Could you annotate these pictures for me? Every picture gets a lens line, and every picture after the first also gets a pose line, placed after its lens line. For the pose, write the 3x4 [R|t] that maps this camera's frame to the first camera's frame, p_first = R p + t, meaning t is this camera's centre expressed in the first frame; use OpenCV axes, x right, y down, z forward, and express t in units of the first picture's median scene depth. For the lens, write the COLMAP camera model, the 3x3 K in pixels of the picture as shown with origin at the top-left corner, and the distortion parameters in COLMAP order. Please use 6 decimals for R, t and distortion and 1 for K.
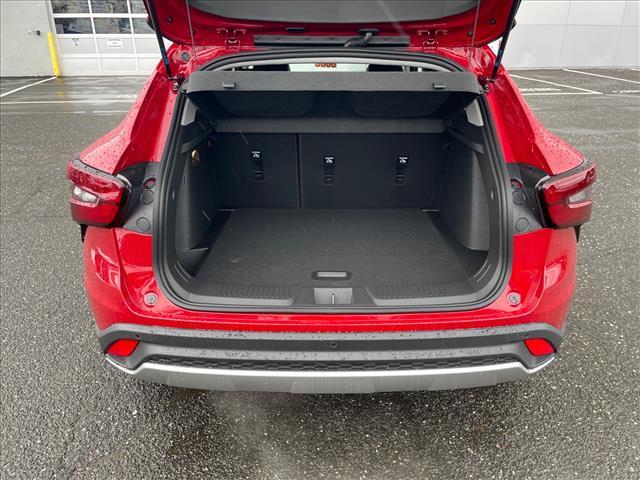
lens RADIAL K [[484.1, 0, 323.7], [0, 484.1, 242.7], [0, 0, 1]] dist [0.081986, -0.114046]
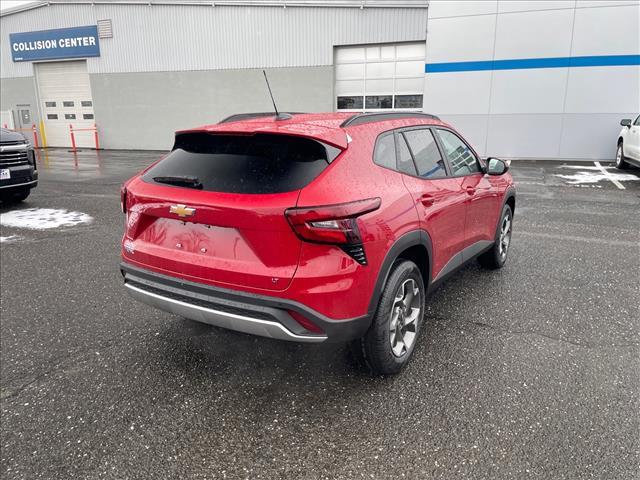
lens RADIAL K [[484.1, 0, 323.7], [0, 484.1, 242.7], [0, 0, 1]] dist [0.081986, -0.114046]
pose [[0.839733, 0.125402, -0.528321, 0.973284], [-0.209598, 0.972418, -0.102330, 0.089790], [0.500916, 0.196665, 0.842856, -0.215567]]
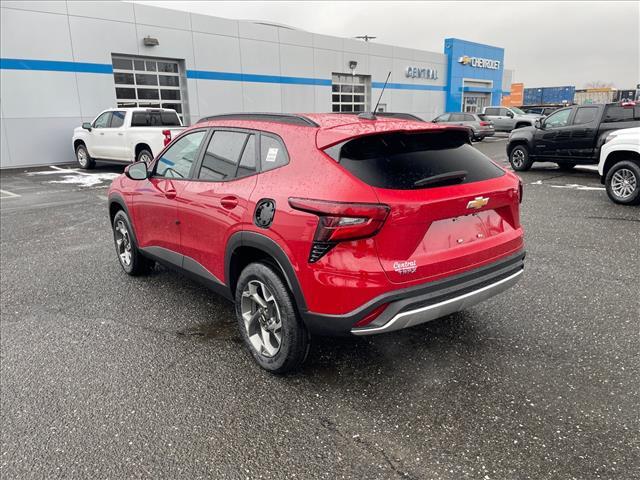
lens RADIAL K [[484.1, 0, 323.7], [0, 484.1, 242.7], [0, 0, 1]] dist [0.081986, -0.114046]
pose [[0.789874, -0.170698, 0.589035, -1.100549], [0.264172, 0.961507, -0.075607, 0.051863], [-0.553455, 0.215327, 0.804563, -0.172238]]
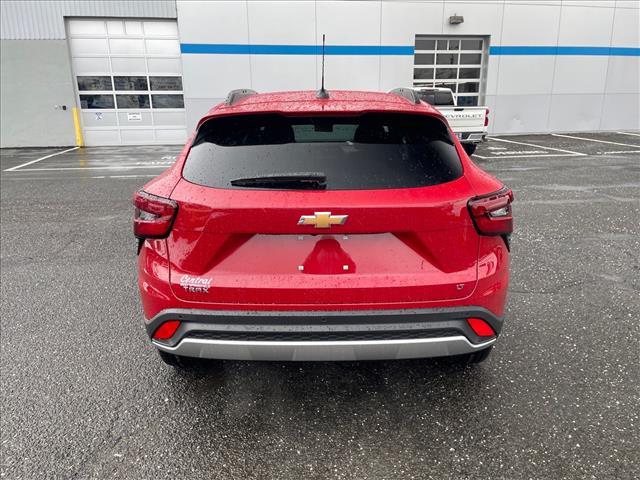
lens RADIAL K [[483.5, 0, 320.0], [0, 483.5, 240.0], [0, 0, 1]] dist [0.083307, -0.116635]
pose [[0.999797, -0.009610, -0.017702, 0.024906], [0.007137, 0.990849, -0.134785, 0.119213], [0.018836, 0.134631, 0.990717, -0.264262]]
